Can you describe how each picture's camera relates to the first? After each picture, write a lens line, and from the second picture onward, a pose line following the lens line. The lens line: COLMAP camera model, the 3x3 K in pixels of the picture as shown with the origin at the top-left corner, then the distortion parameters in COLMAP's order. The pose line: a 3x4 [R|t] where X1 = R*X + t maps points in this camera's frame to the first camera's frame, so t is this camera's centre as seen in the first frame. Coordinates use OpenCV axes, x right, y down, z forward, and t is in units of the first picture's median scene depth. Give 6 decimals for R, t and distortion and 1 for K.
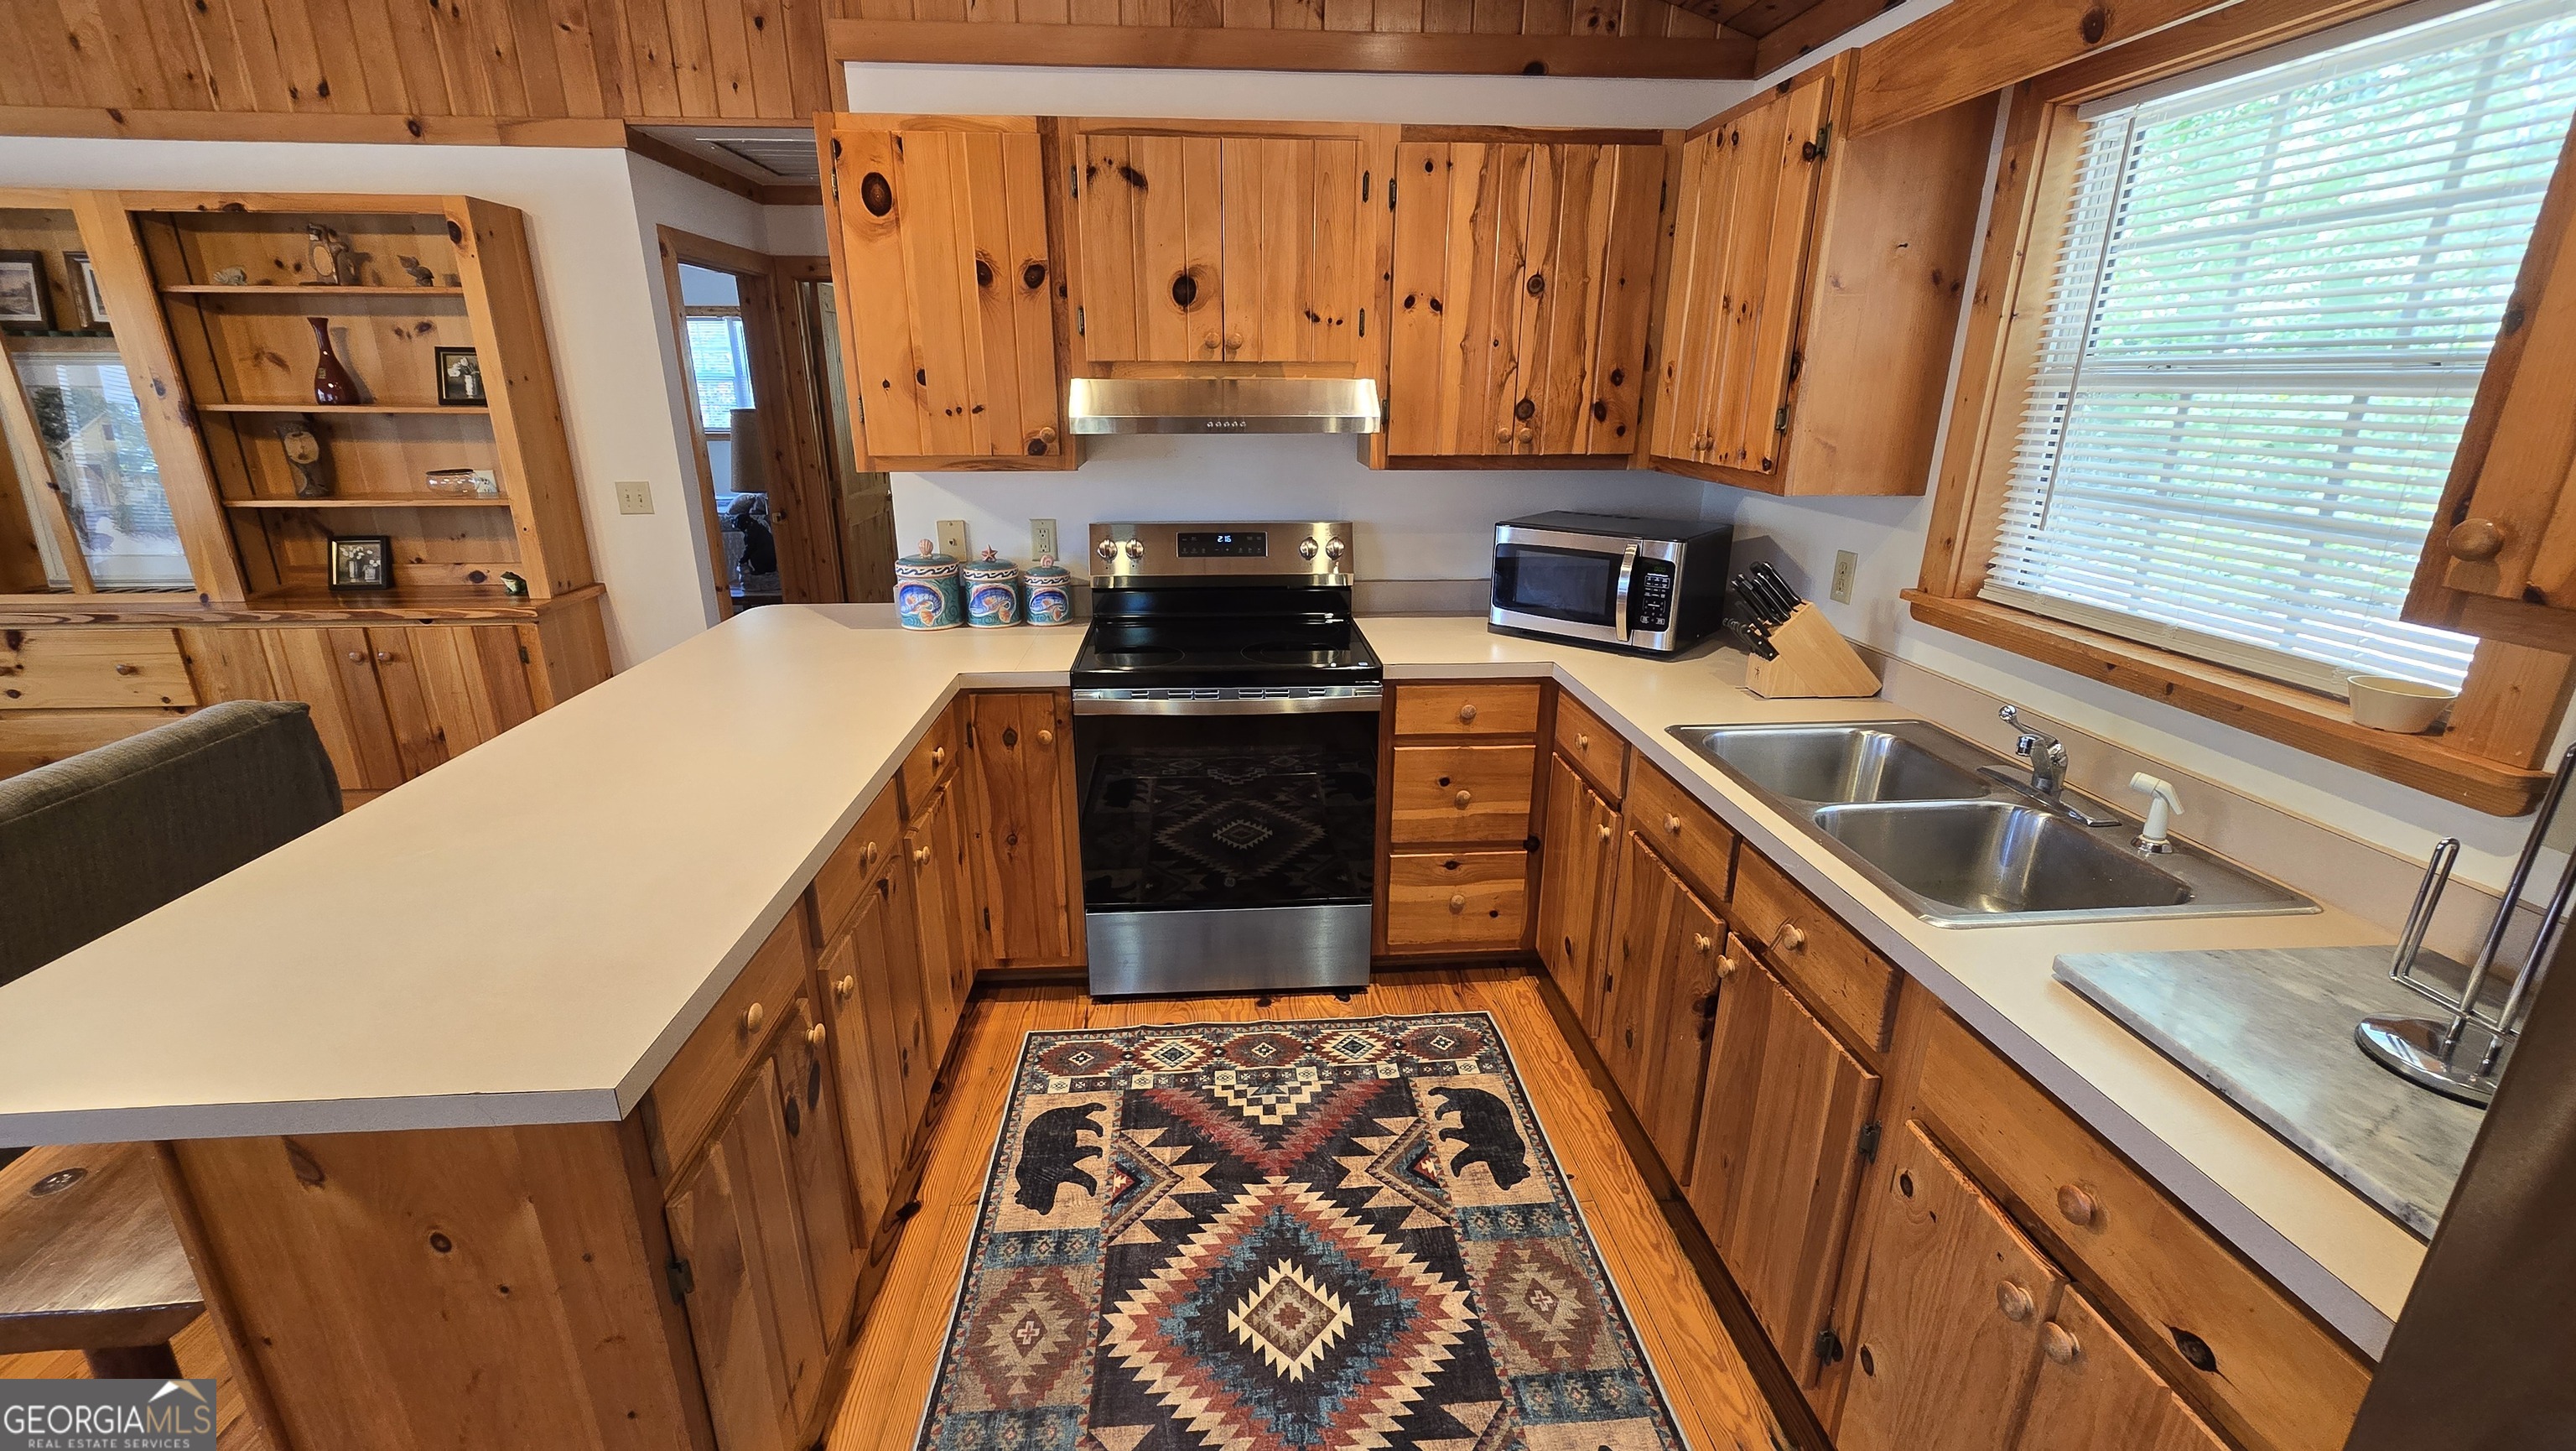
lens RADIAL K [[1049.1, 0, 1273.5], [0, 1049.1, 724.7], [0, 0, 1]] dist [-0.003555, 0.001401]
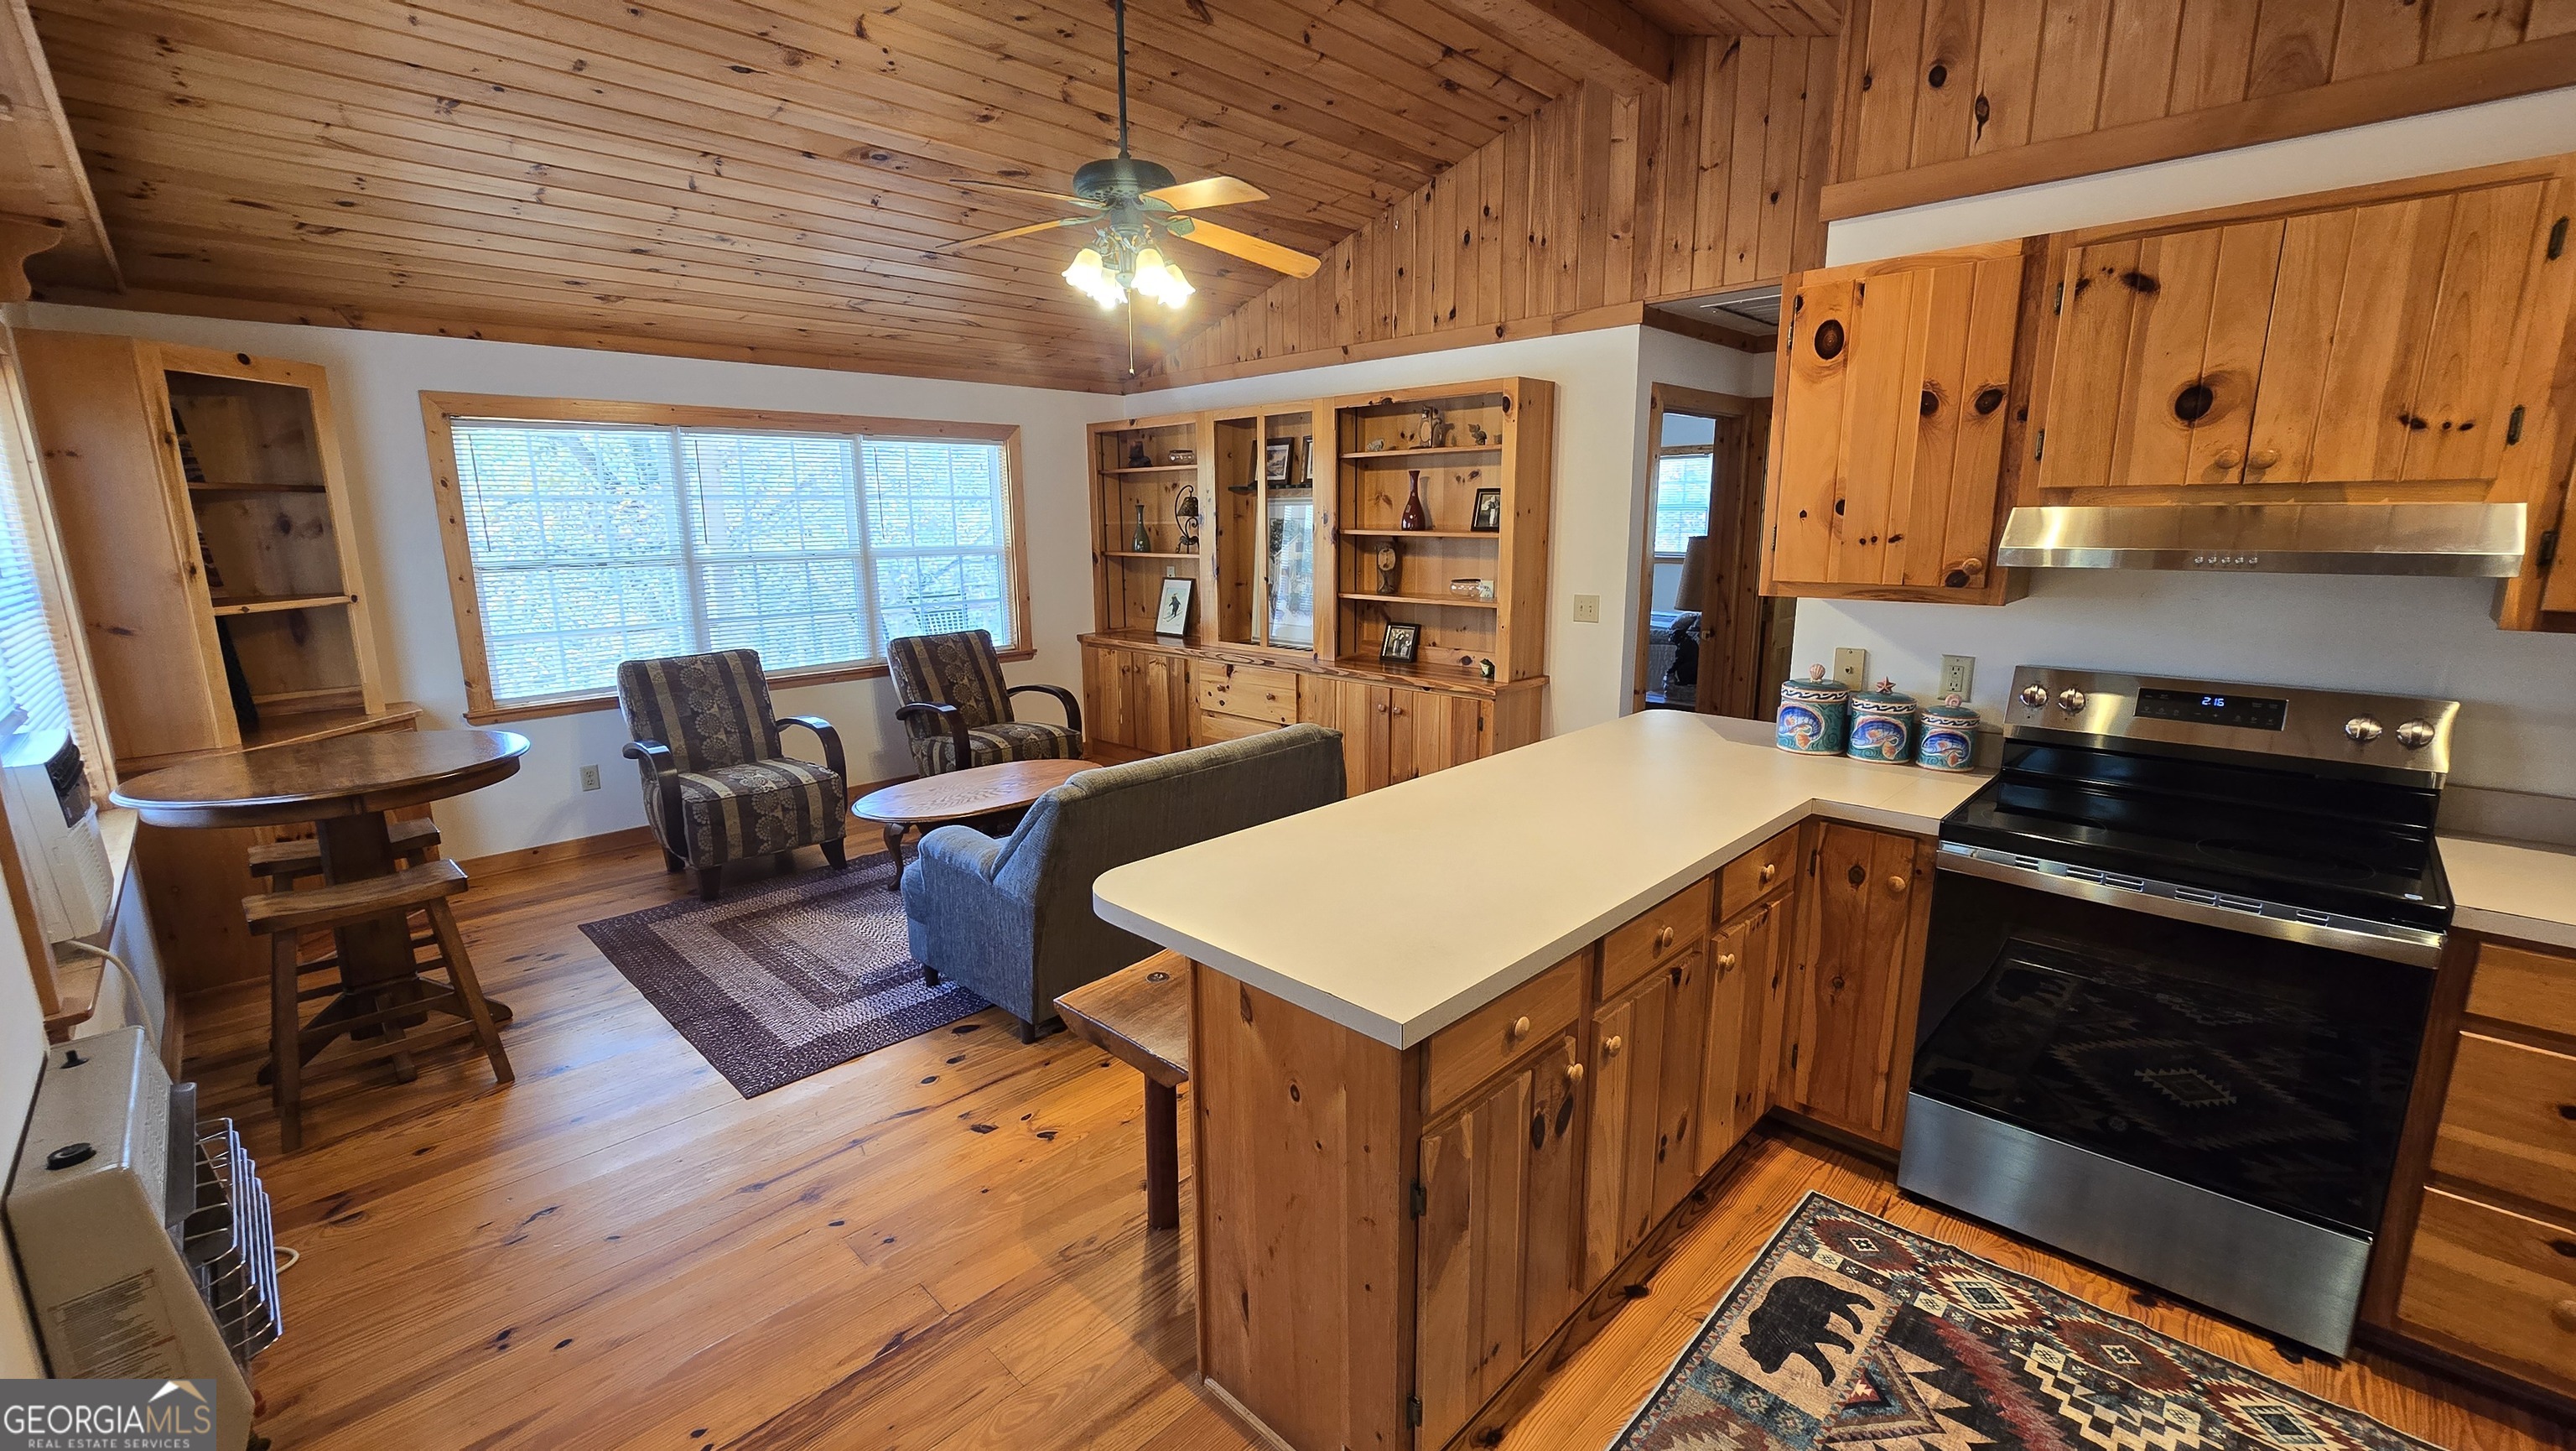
lens RADIAL K [[1049.1, 0, 1280.0], [0, 1049.1, 723.6], [0, 0, 1]] dist [-0.003555, 0.001401]
pose [[0.661228, 0.139901, -0.737025, 0.077133], [-0.223441, 0.974595, -0.015466, 0.009003], [0.716137, 0.174908, 0.675689, -0.035708]]
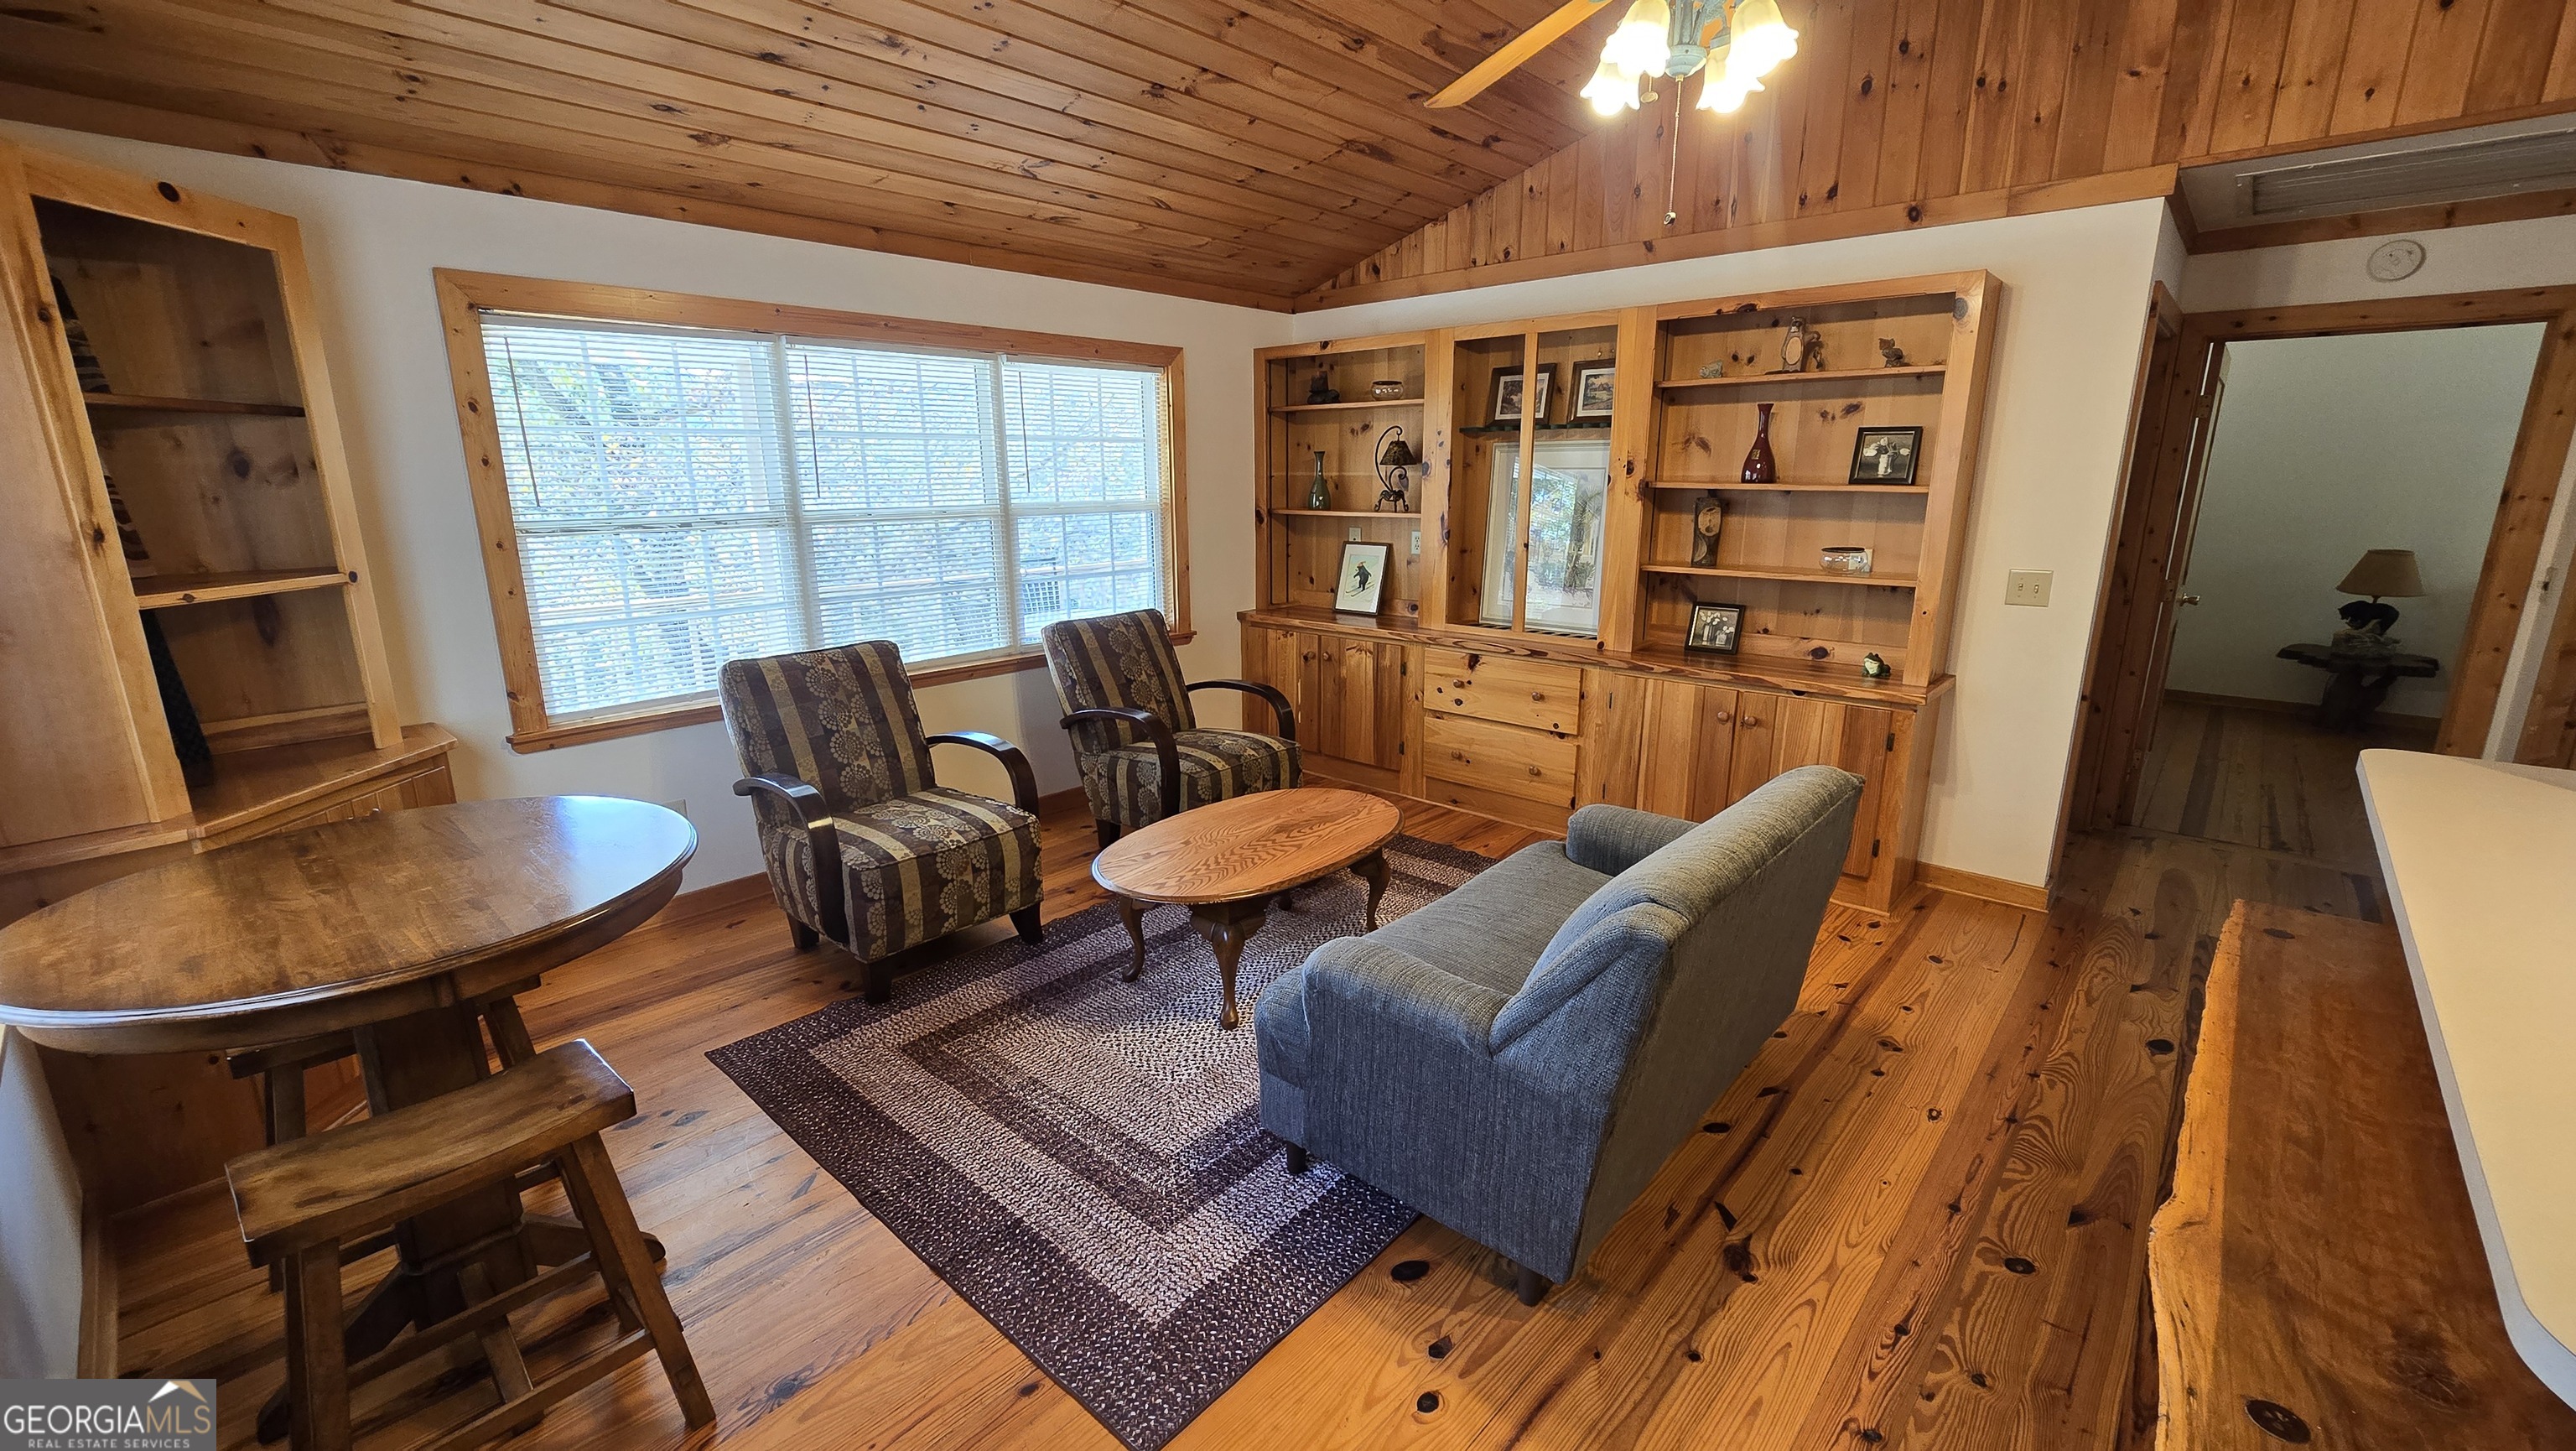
lens RADIAL K [[1049.1, 0, 1281.5], [0, 1049.1, 724.2], [0, 0, 1]] dist [-0.003555, 0.001401]
pose [[0.689690, 0.165575, -0.704920, -0.593794], [-0.219650, 0.975475, 0.014219, 0.035603], [0.689987, 0.145029, 0.709144, -0.080615]]
